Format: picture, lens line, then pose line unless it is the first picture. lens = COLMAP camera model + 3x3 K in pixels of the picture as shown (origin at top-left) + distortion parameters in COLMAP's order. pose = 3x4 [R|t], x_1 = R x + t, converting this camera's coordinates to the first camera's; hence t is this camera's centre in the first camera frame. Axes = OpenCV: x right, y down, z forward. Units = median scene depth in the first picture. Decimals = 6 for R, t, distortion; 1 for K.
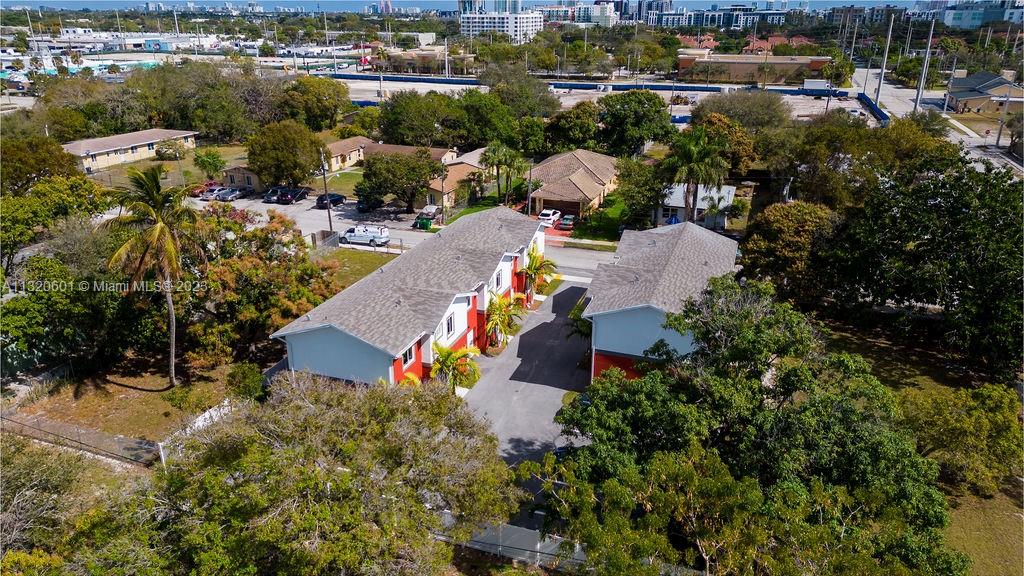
lens RADIAL K [[711.6, 0, 506.7], [0, 711.6, 307.1], [0, 0, 1]] dist [0.067243, -0.062972]
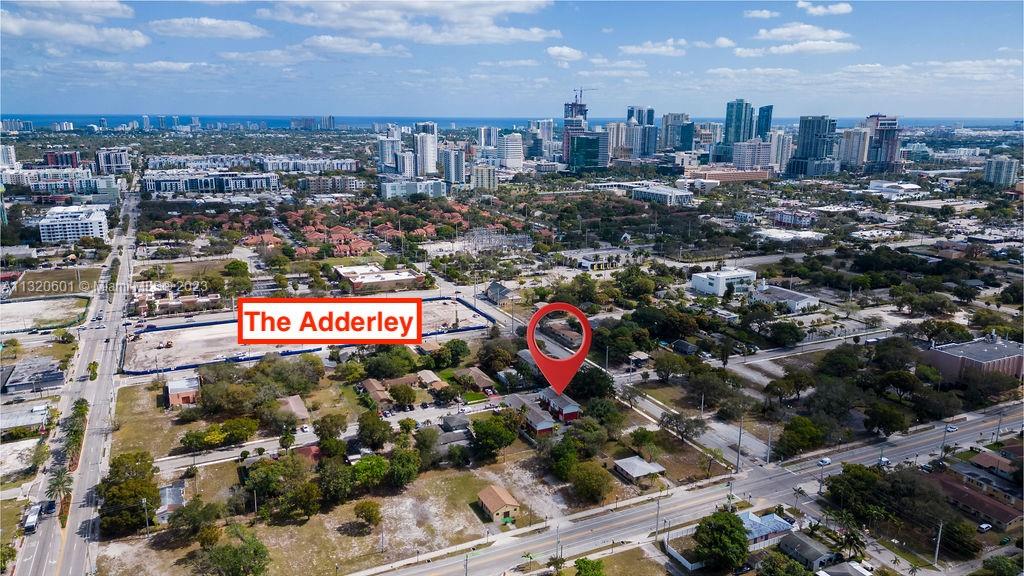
lens RADIAL K [[711.6, 0, 513.5], [0, 711.6, 291.1], [0, 0, 1]] dist [0.067243, -0.062972]
pose [[0.699065, -0.171002, 0.694310, -2.036733], [0.268093, 0.962835, -0.032791, -0.416696], [-0.662899, 0.209063, 0.718928, -1.605369]]
